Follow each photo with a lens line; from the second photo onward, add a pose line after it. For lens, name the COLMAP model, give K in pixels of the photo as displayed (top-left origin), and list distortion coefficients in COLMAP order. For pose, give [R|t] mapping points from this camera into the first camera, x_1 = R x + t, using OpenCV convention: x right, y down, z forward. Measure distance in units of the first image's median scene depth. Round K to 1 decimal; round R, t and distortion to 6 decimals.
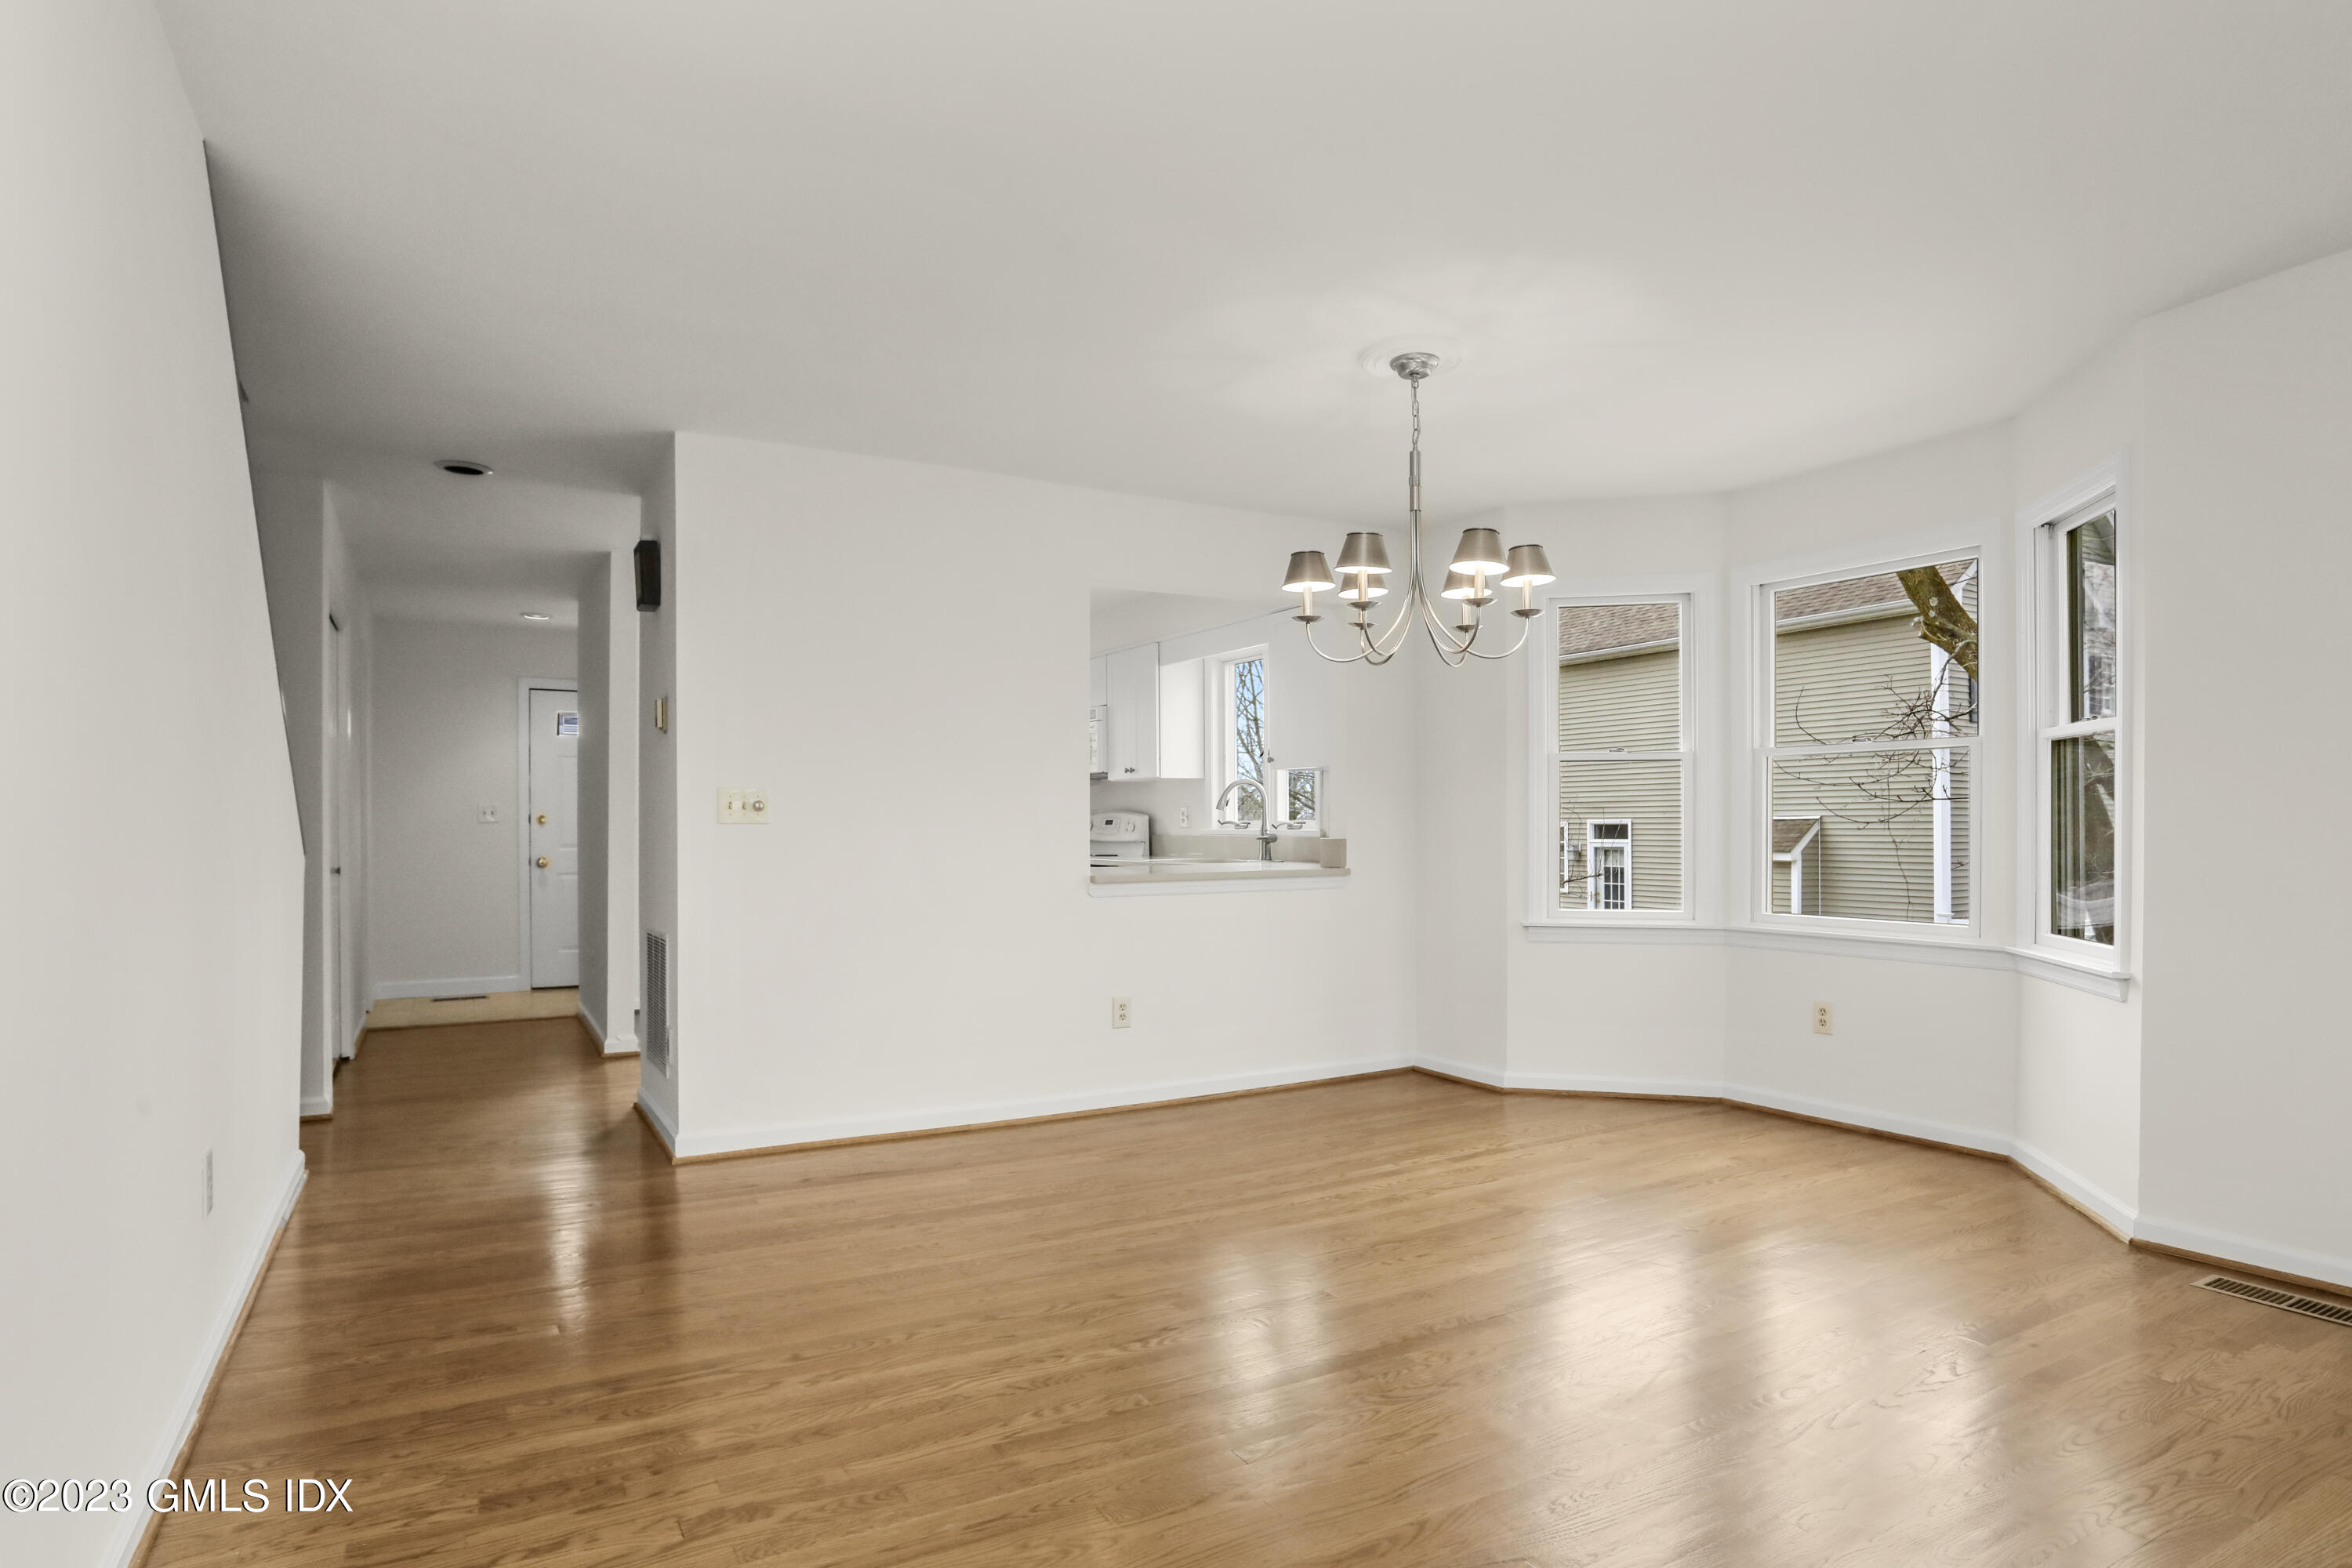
lens RADIAL K [[1319.2, 0, 1181.0], [0, 1319.2, 791.4], [0, 0, 1]] dist [-0.007498, -0.001126]
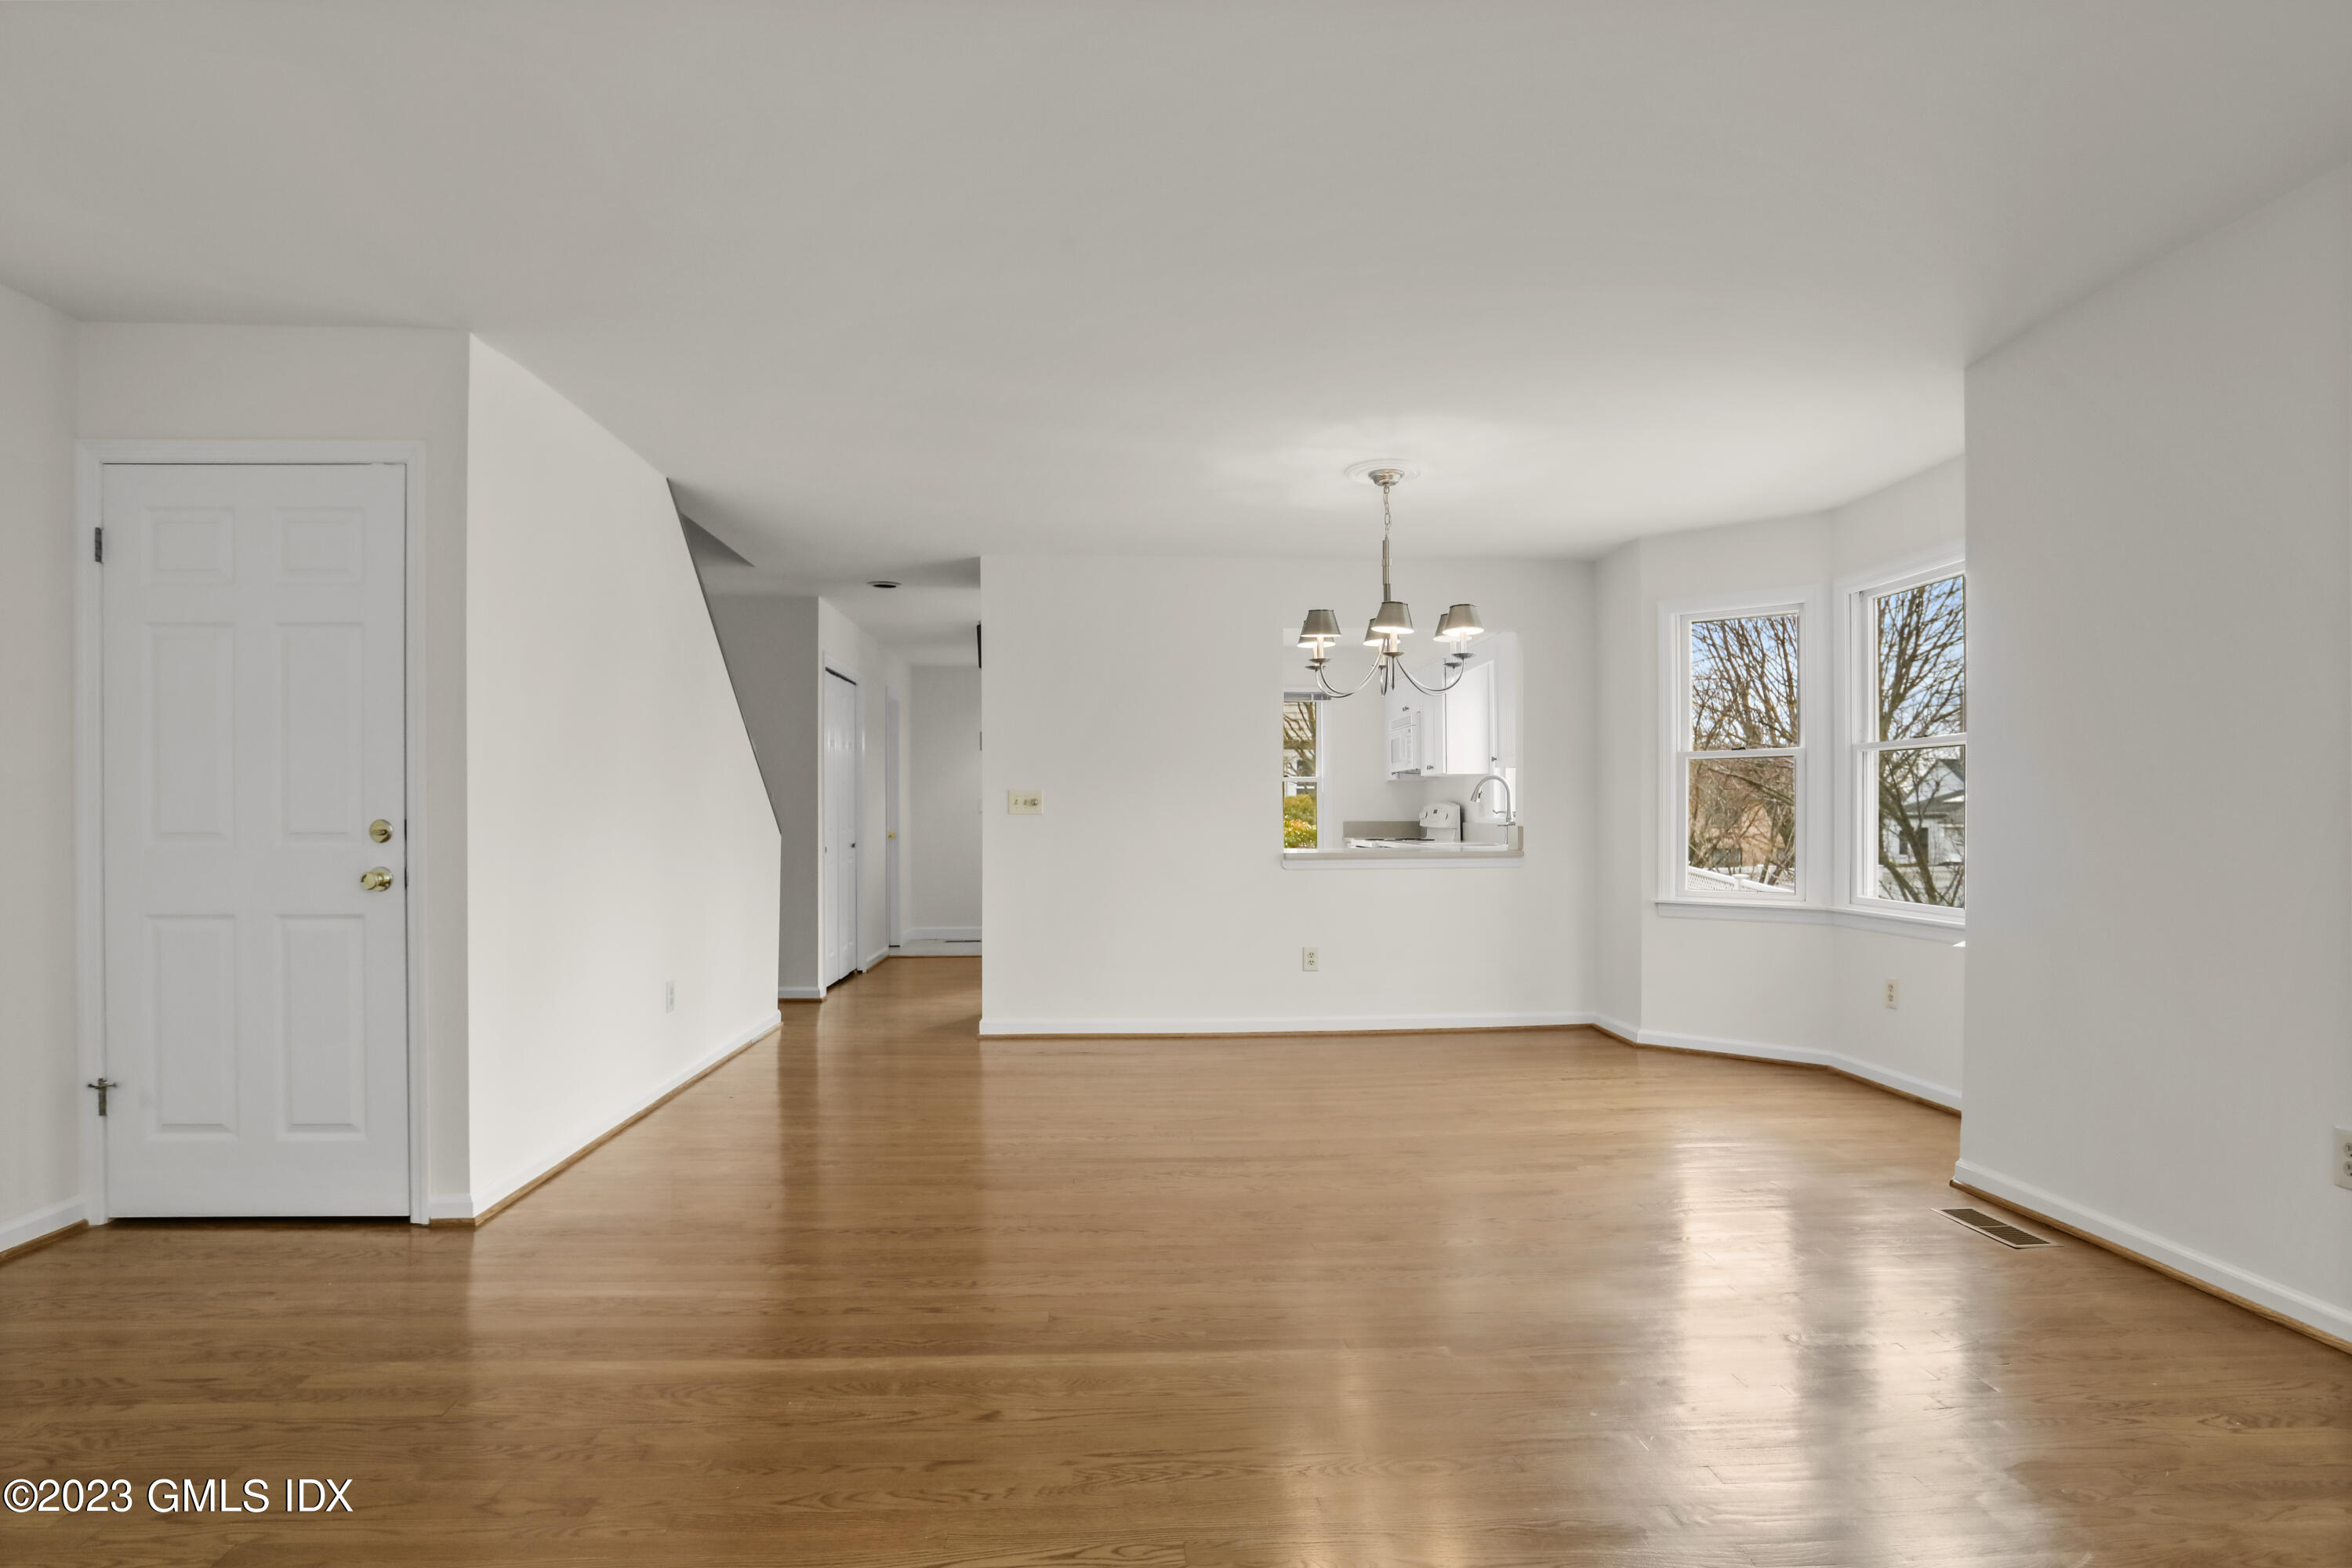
lens RADIAL K [[1319.2, 0, 1173.2], [0, 1319.2, 792.3], [0, 0, 1]] dist [-0.007498, -0.001126]
pose [[0.893608, -0.006231, -0.448805, 0.418895], [0.011919, 0.999880, 0.009851, -0.011117], [0.448690, -0.014152, 0.893575, -0.219810]]
